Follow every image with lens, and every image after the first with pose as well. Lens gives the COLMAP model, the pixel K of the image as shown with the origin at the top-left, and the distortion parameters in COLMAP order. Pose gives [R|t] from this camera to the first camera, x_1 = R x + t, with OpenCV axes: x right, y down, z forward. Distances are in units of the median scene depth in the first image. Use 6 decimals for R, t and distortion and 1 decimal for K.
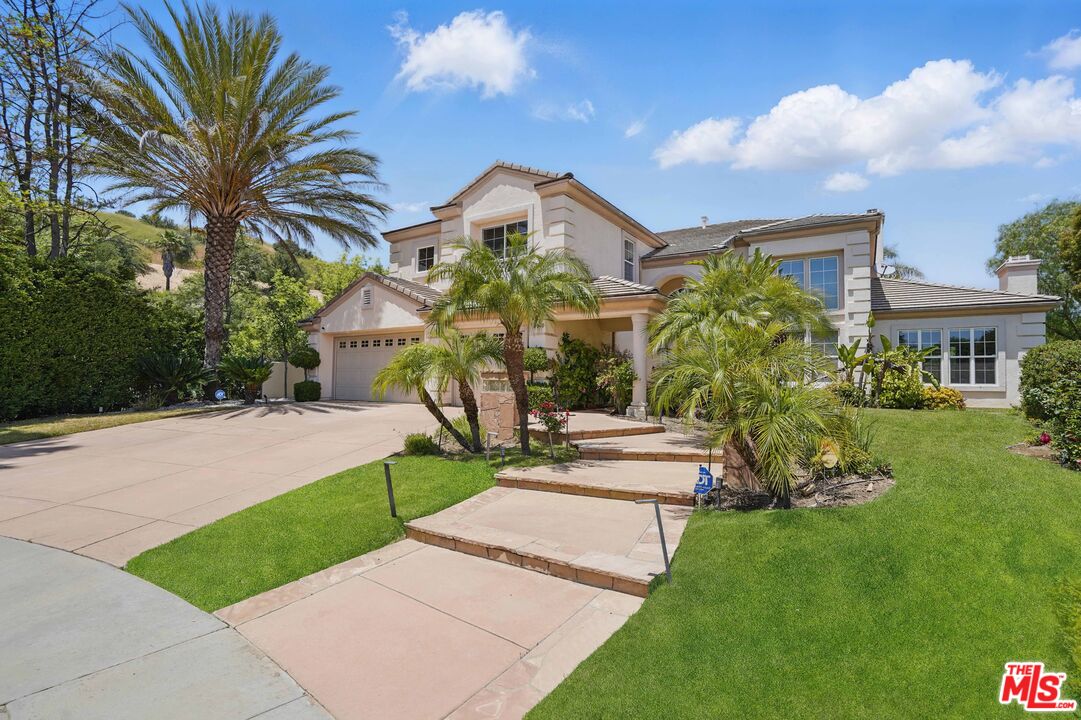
lens RADIAL K [[507.0, 0, 537.4], [0, 507.0, 366.2], [0, 0, 1]] dist [-0.067128, 0.025995]
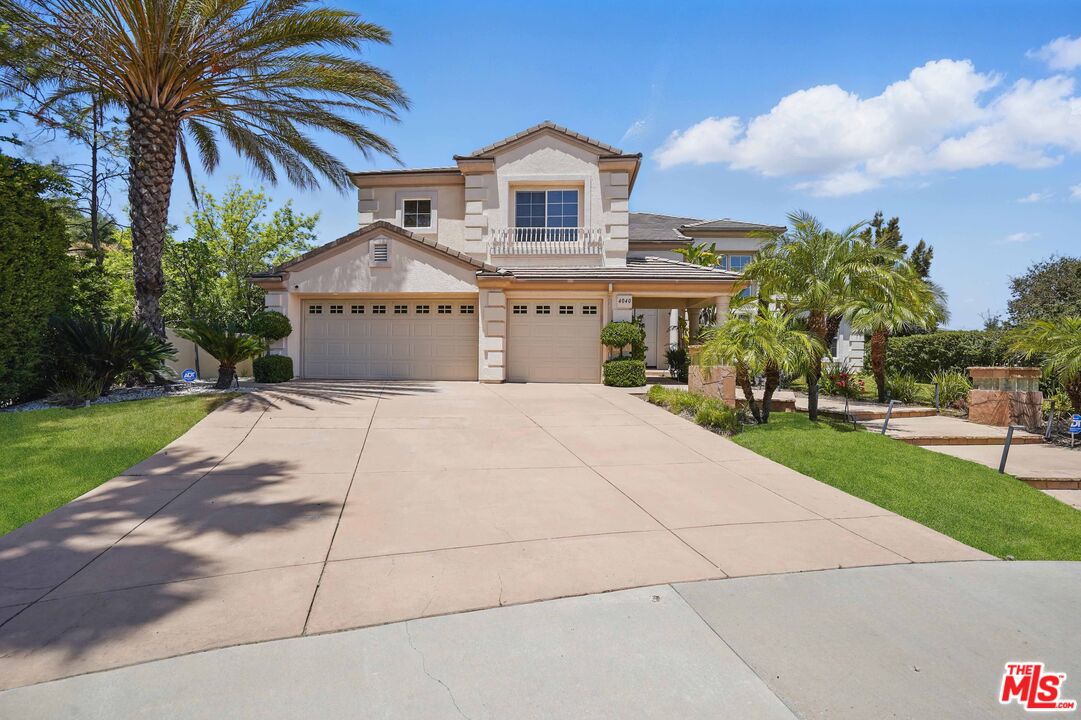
lens RADIAL K [[507.0, 0, 537.4], [0, 507.0, 366.2], [0, 0, 1]] dist [-0.067128, 0.025995]
pose [[0.867450, -0.012696, 0.497363, -0.537907], [-0.013056, 0.998749, 0.048265, 0.004441], [-0.497354, -0.048361, 0.866199, 0.163836]]
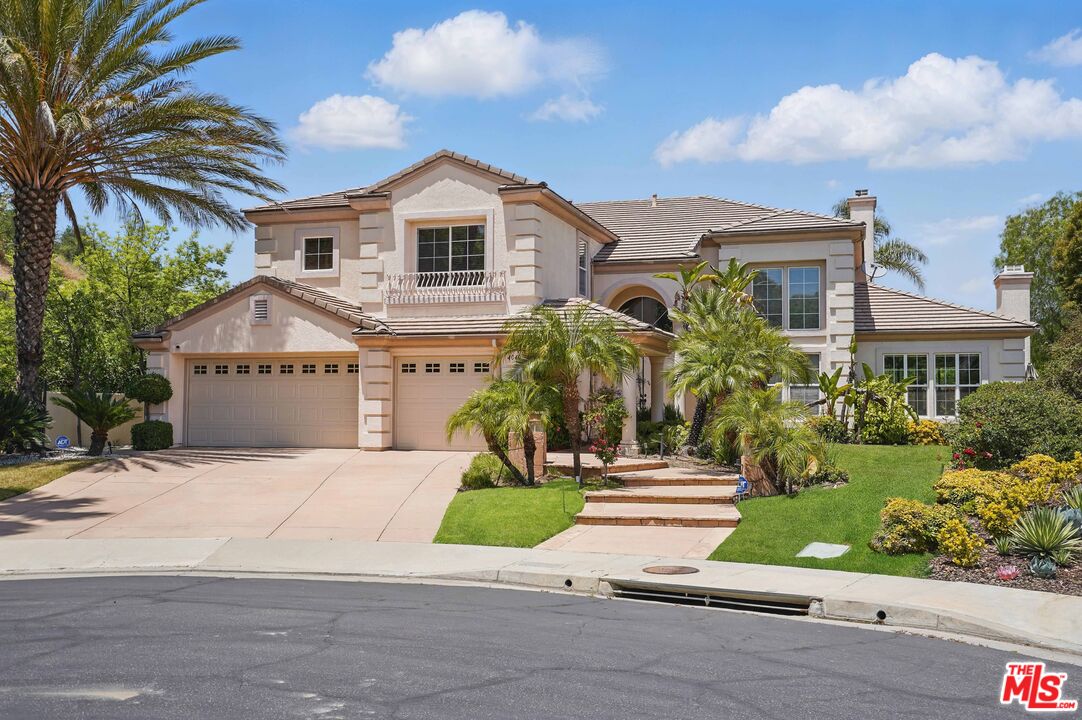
lens RADIAL K [[1050.9, 0, 541.0], [0, 1050.9, 360.0], [0, 0, 1]] dist [0.045255, 0.009588]
pose [[0.960141, 0.003496, 0.279494, -0.386028], [0.000127, 0.999916, -0.012944, -0.041268], [-0.279516, 0.012464, 0.960060, -0.650622]]
